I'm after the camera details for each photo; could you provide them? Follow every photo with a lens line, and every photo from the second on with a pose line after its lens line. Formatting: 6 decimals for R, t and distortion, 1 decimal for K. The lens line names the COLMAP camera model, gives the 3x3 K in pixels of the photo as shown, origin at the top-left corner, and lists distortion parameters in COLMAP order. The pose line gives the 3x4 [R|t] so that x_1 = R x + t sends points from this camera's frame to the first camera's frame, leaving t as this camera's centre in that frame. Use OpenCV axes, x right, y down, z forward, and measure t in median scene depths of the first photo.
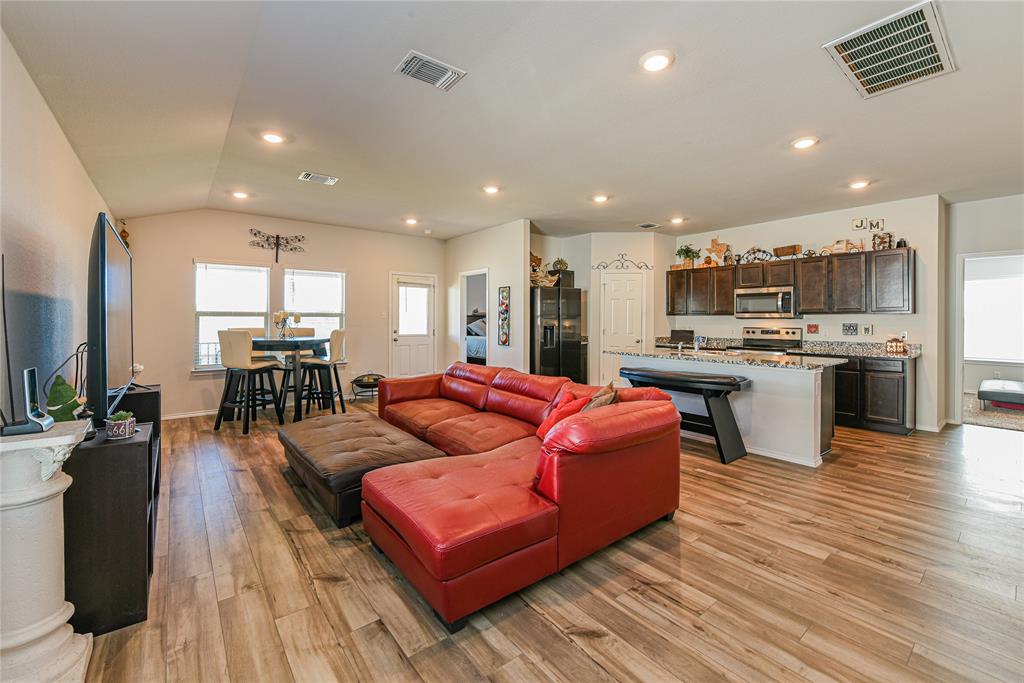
lens RADIAL K [[421.2, 0, 515.6], [0, 421.2, 321.1], [0, 0, 1]] dist [-0.002763, -0.000196]
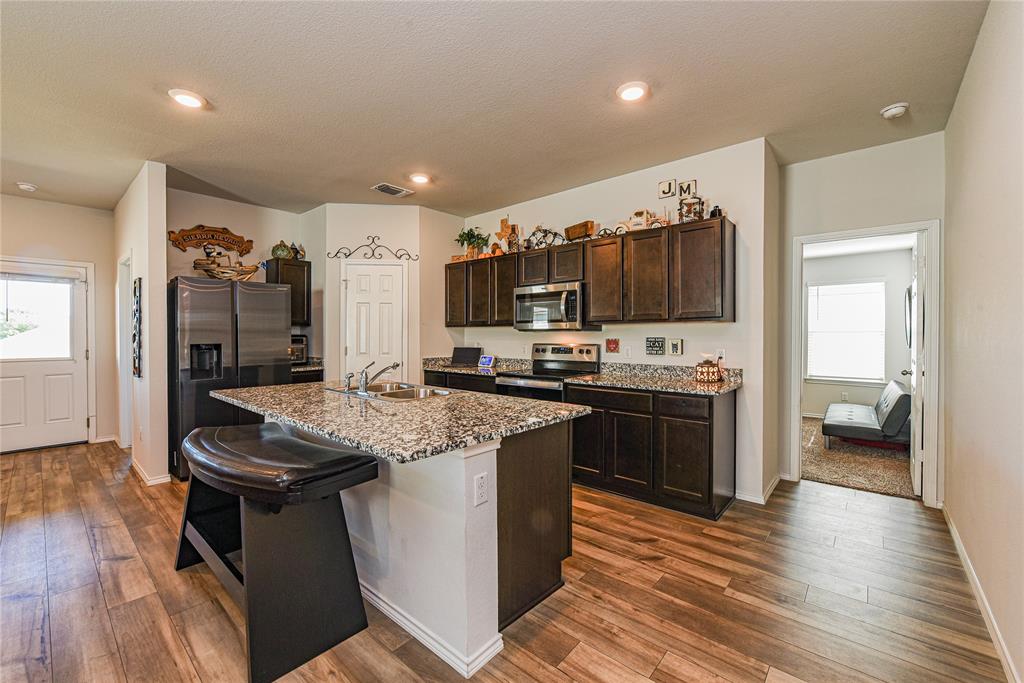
lens RADIAL K [[414.4, 0, 509.9], [0, 414.4, 339.2], [0, 0, 1]] dist [-0.000044, -0.000037]
pose [[0.985802, -0.005743, 0.167812, 0.429412], [0.004414, 0.999956, 0.008290, 0.001828], [-0.167852, -0.007432, 0.985784, 0.365035]]
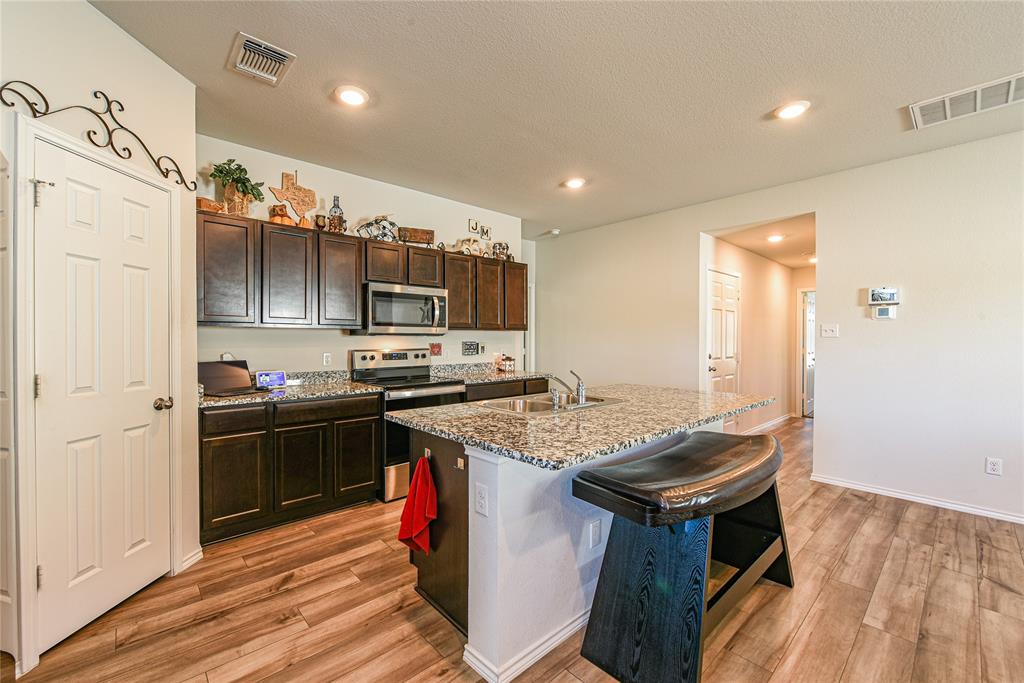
lens RADIAL K [[414.4, 0, 509.9], [0, 414.4, 339.2], [0, 0, 1]] dist [-0.000044, -0.000037]
pose [[-0.047015, -0.005187, 0.998881, -0.034766], [0.001665, 0.999985, 0.005271, -0.003136], [-0.998893, 0.001911, -0.047005, 0.902439]]
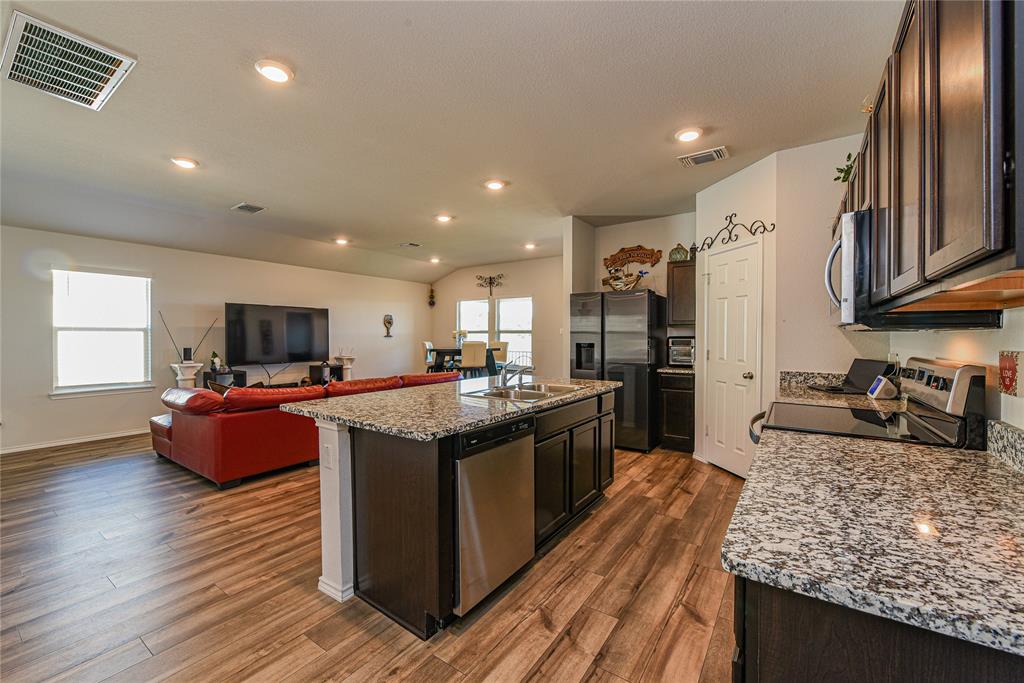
lens RADIAL K [[417.4, 0, 508.2], [0, 417.4, 338.7], [0, 0, 1]] dist [-0.001864, -0.000040]
pose [[0.271869, 0.005608, -0.962318, 0.839371], [-0.003619, 0.999982, 0.004805, 0.000427], [0.962328, 0.002176, 0.271884, 0.688291]]
